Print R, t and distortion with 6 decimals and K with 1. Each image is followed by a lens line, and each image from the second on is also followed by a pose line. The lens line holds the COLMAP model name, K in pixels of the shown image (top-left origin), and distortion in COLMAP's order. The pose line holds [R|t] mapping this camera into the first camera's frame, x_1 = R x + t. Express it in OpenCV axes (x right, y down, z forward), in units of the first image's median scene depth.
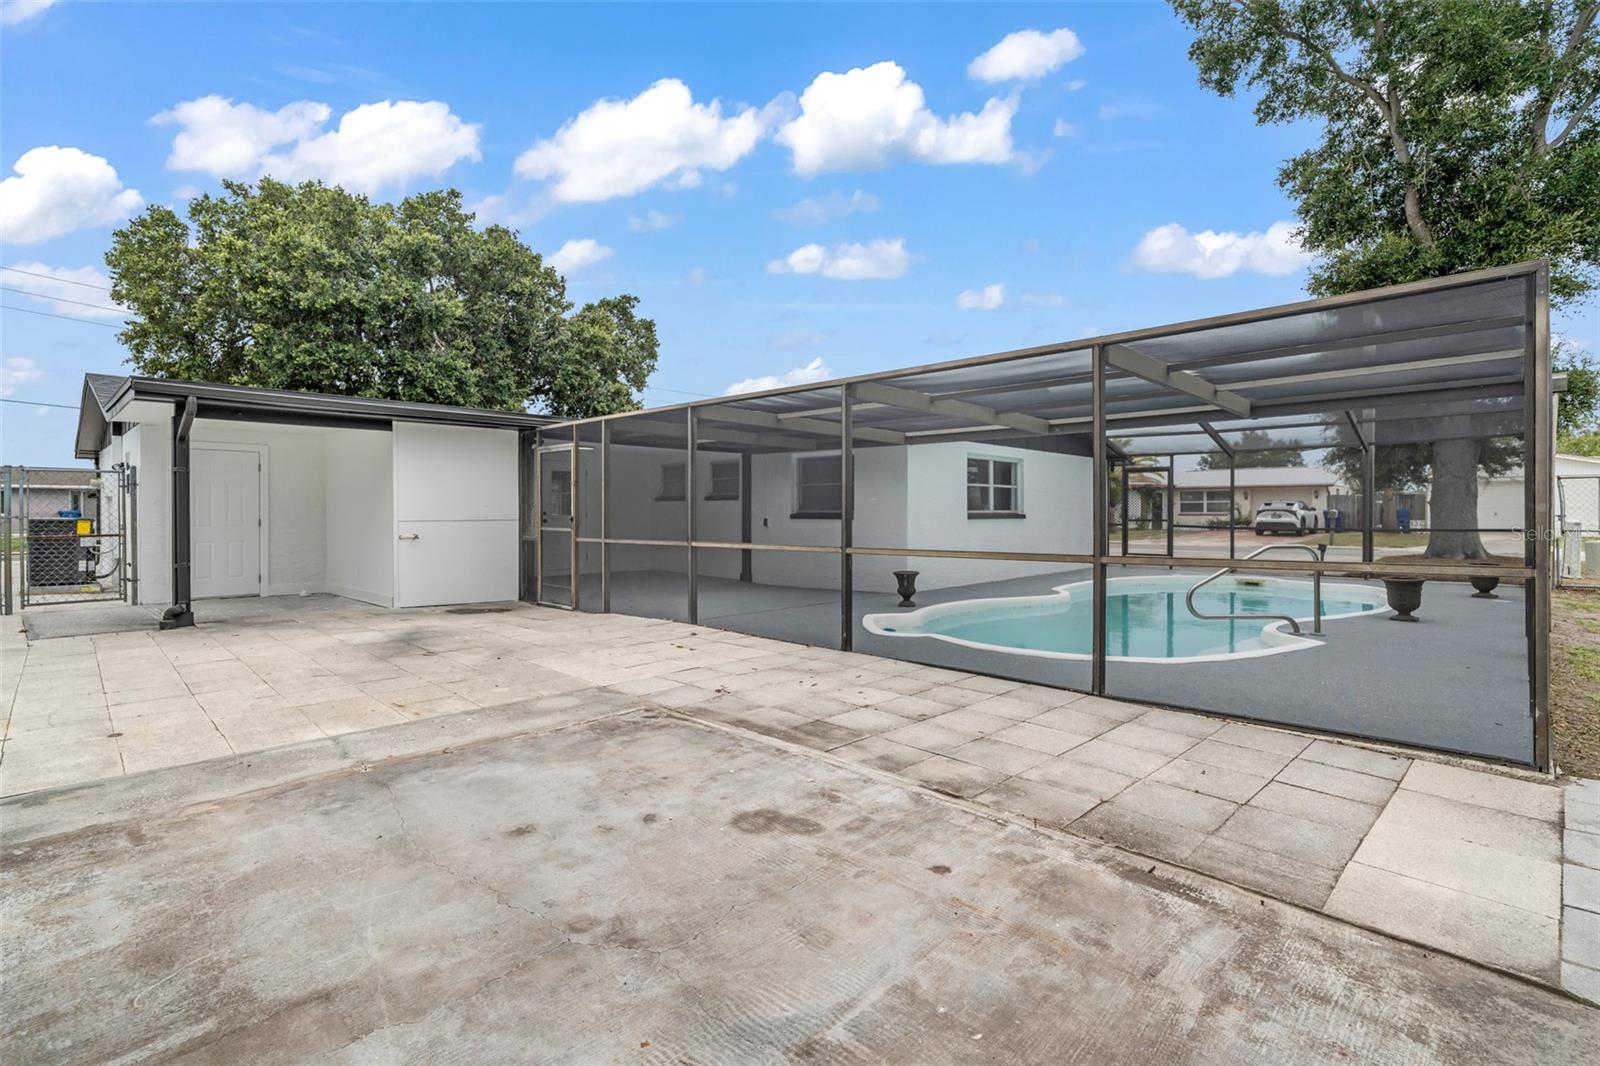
lens RADIAL K [[752.1, 0, 777.6], [0, 752.1, 492.3], [0, 0, 1]] dist [-0.005795, 0.002620]
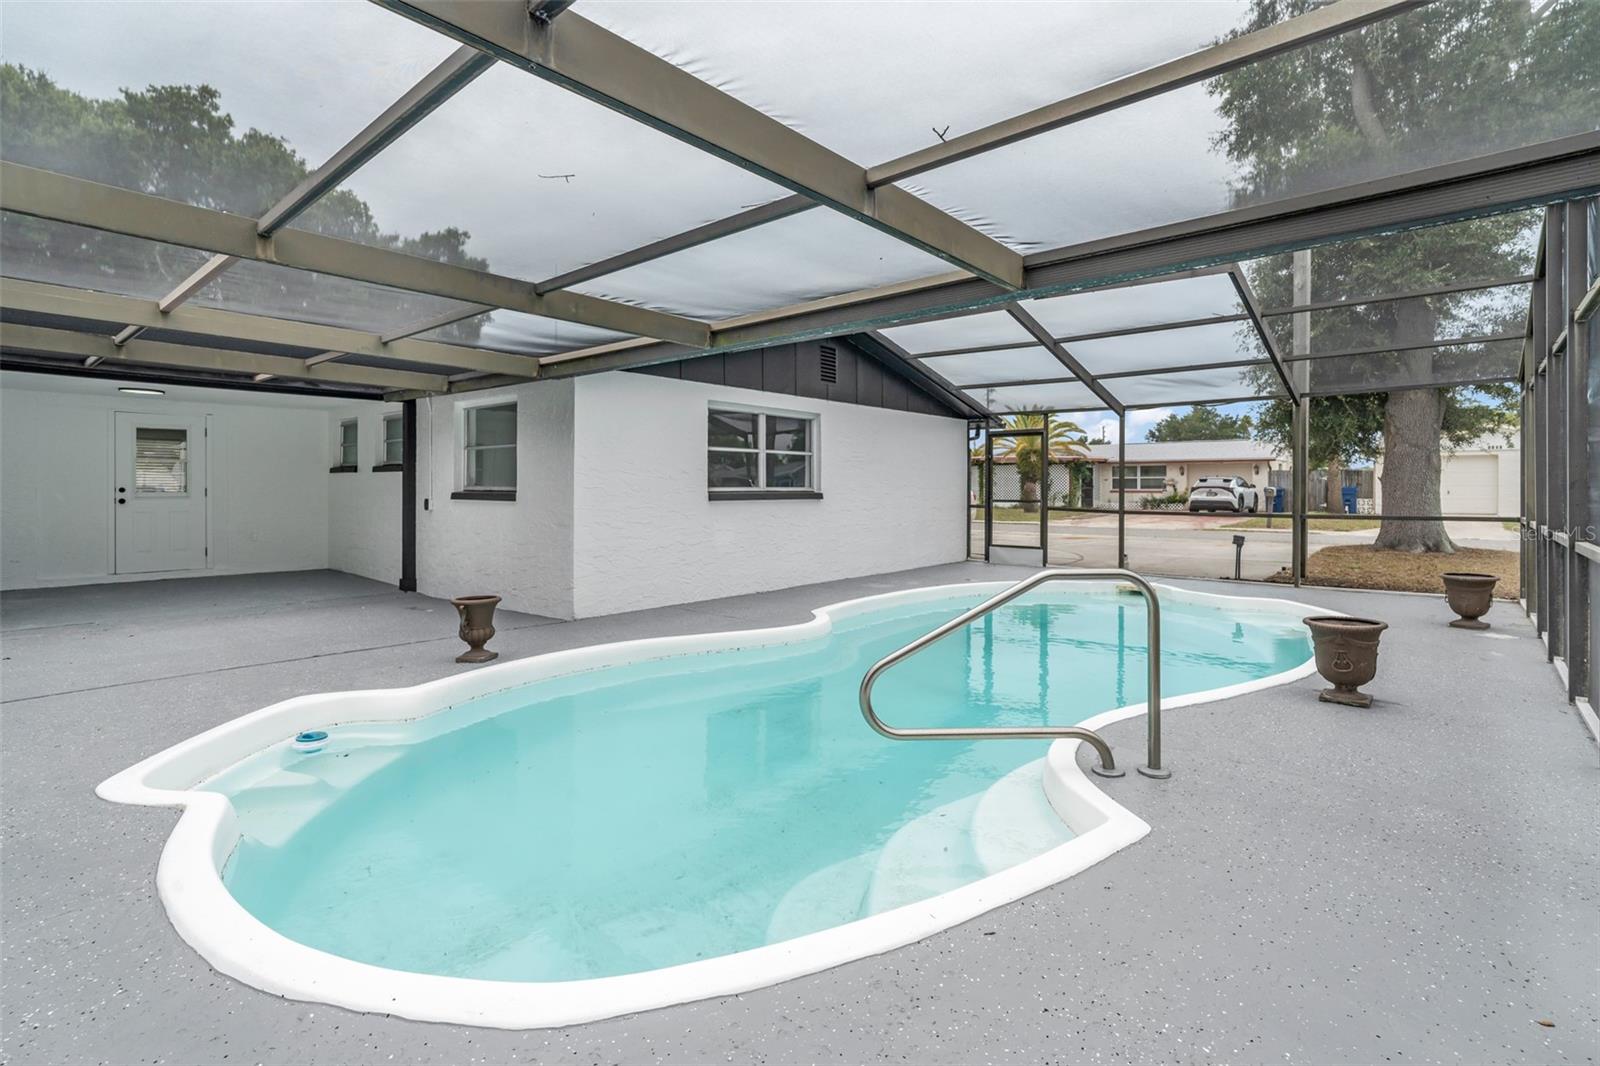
lens RADIAL K [[752.1, 0, 769.2], [0, 752.1, 469.7], [0, 0, 1]] dist [-0.005795, 0.002620]
pose [[0.999344, 0.004393, 0.035934, 0.194662], [-0.004525, 0.999983, 0.003613, 0.003893], [-0.035918, -0.003773, 0.999348, 0.231183]]
